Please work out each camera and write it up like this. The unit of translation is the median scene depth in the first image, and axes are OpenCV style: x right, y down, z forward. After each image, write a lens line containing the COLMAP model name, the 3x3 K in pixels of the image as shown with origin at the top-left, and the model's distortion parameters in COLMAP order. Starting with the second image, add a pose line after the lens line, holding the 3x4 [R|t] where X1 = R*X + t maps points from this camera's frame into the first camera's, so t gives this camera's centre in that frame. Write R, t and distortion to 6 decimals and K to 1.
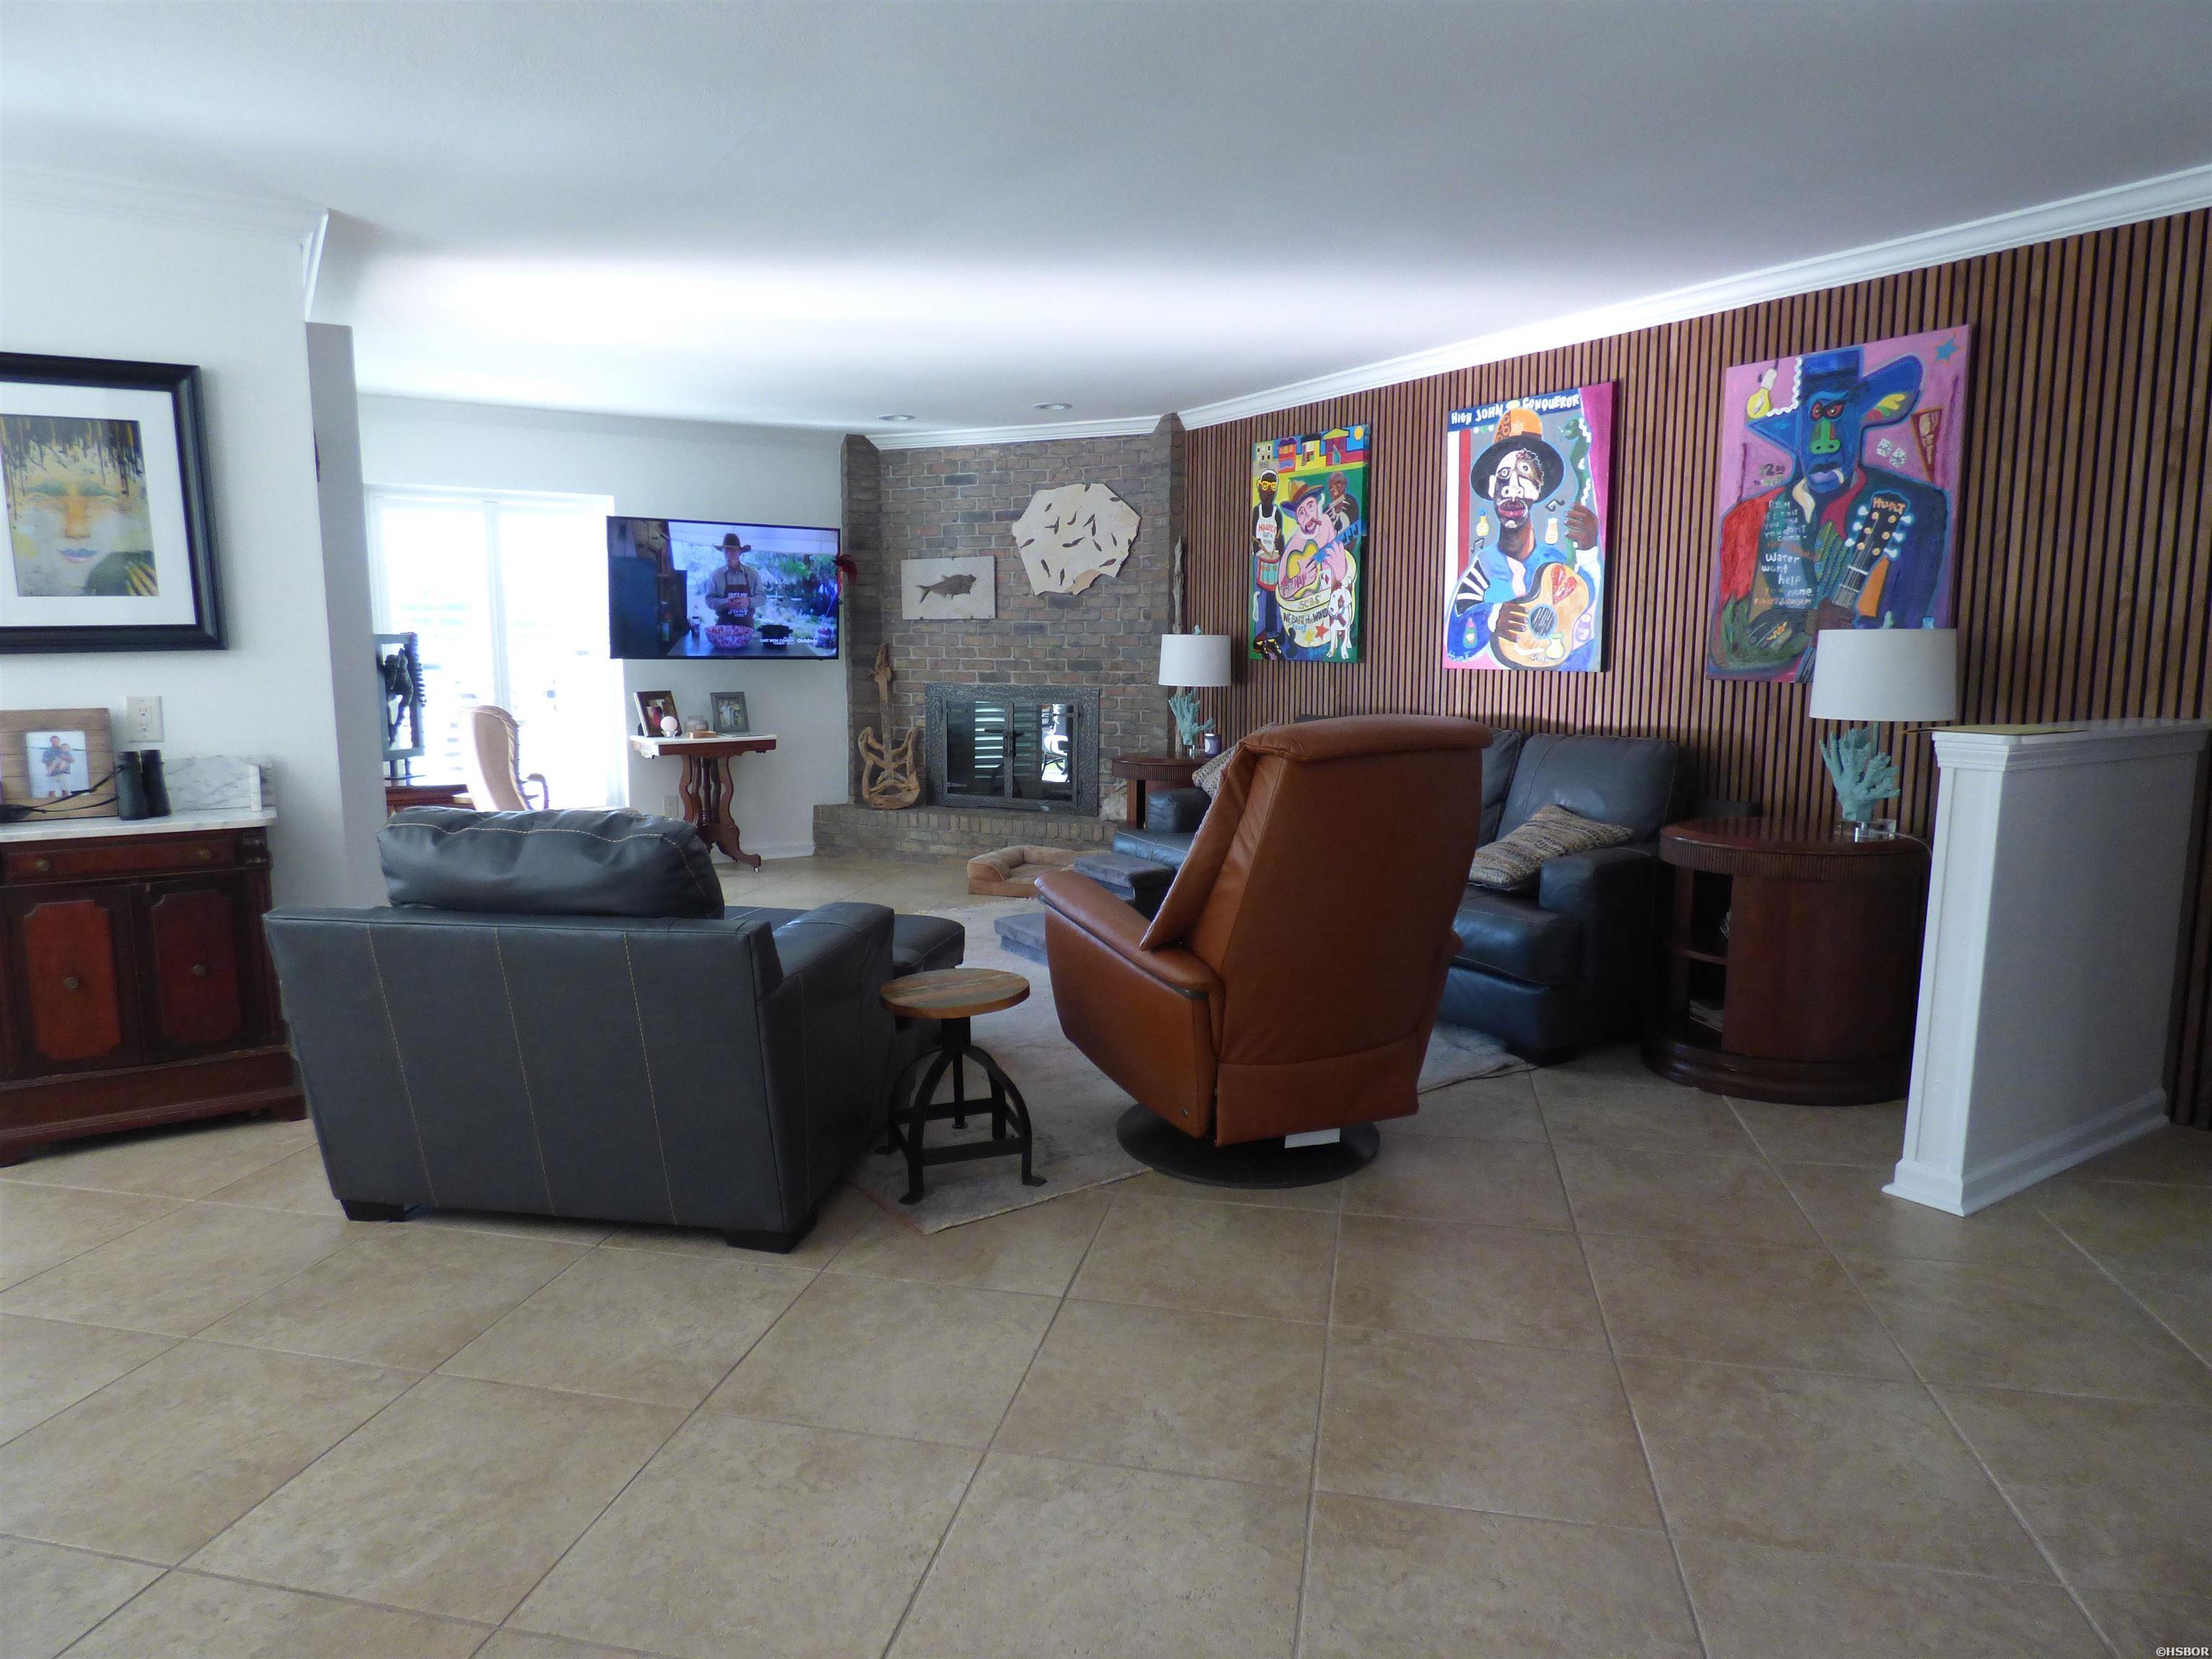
lens RADIAL K [[1354.4, 0, 1112.1], [0, 1354.4, 825.0], [0, 0, 1]] dist [-0.000112, -0.006824]
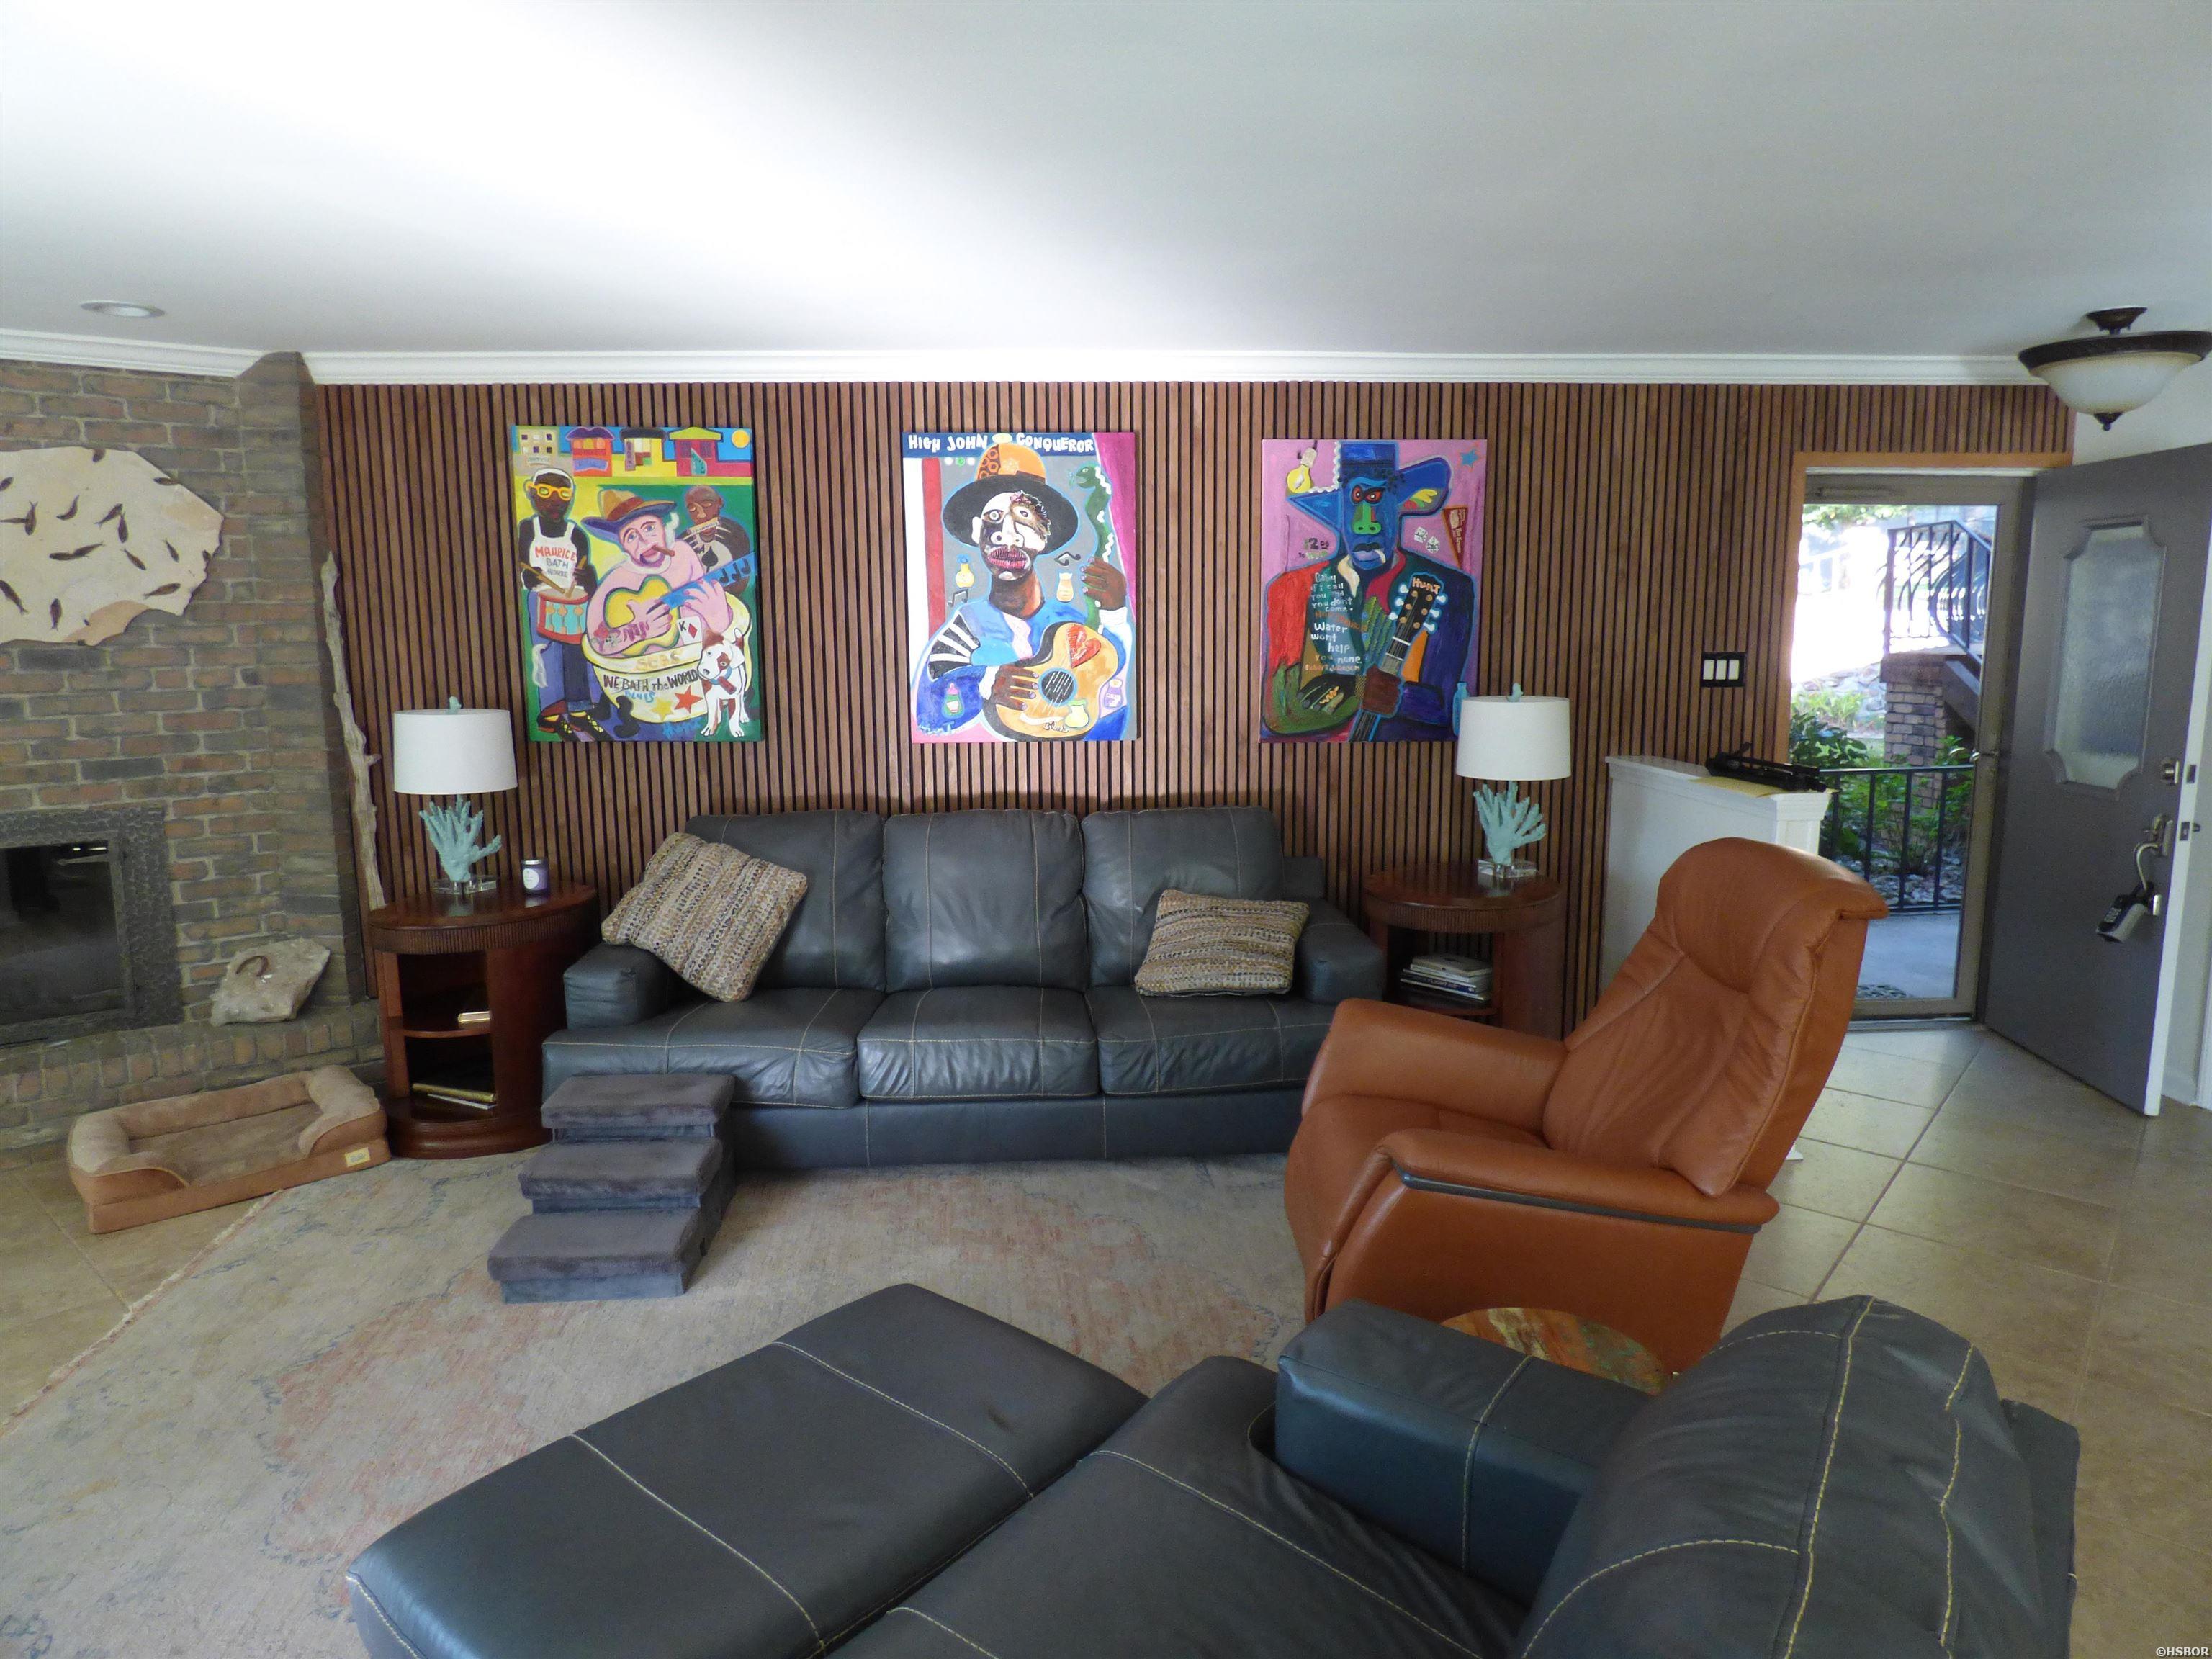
lens RADIAL K [[1354.4, 0, 1099.2], [0, 1354.4, 823.3], [0, 0, 1]] dist [-0.000112, -0.006824]
pose [[0.492515, -0.134639, 0.859826, -0.420962], [0.126897, 0.988512, 0.082102, -0.121814], [-0.861003, 0.068673, 0.503942, 0.492632]]
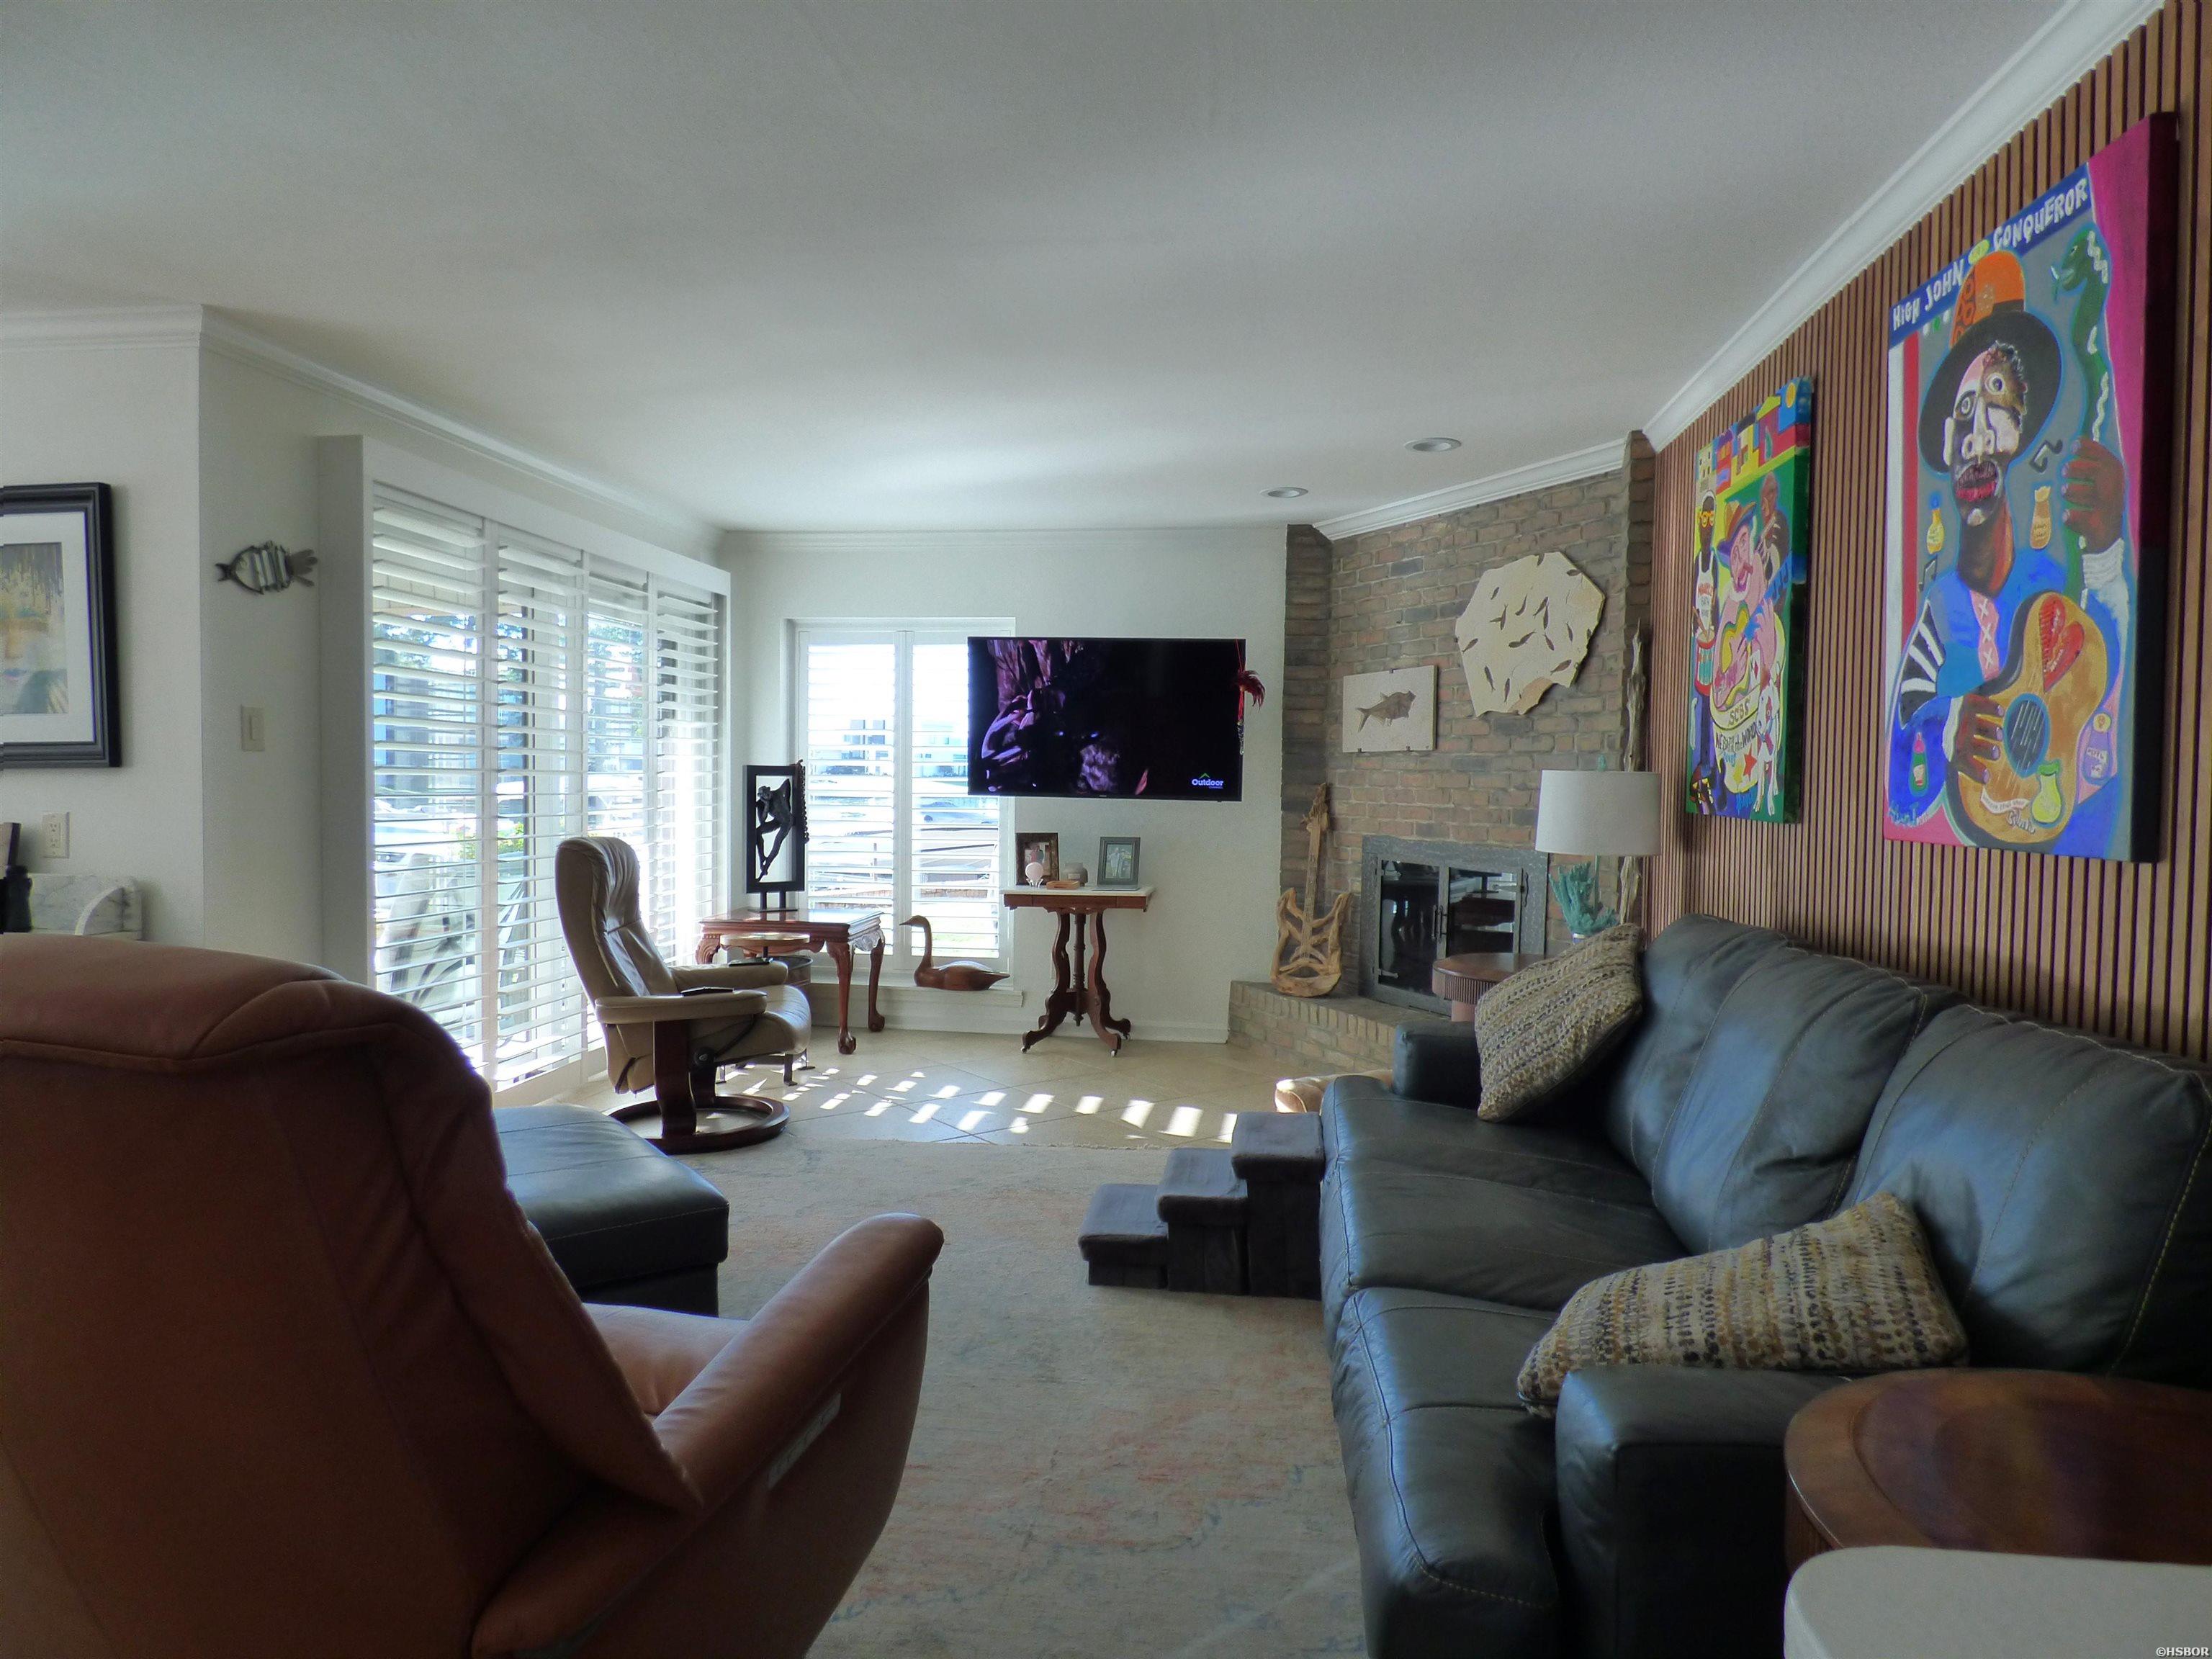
lens RADIAL K [[1354.4, 0, 1120.0], [0, 1354.4, 827.5], [0, 0, 1]] dist [-0.000112, -0.006824]
pose [[0.772672, 0.032095, -0.633994, 0.341157], [-0.099073, 0.992580, -0.070496, -0.060198], [0.627027, 0.117282, 0.770119, 0.472260]]
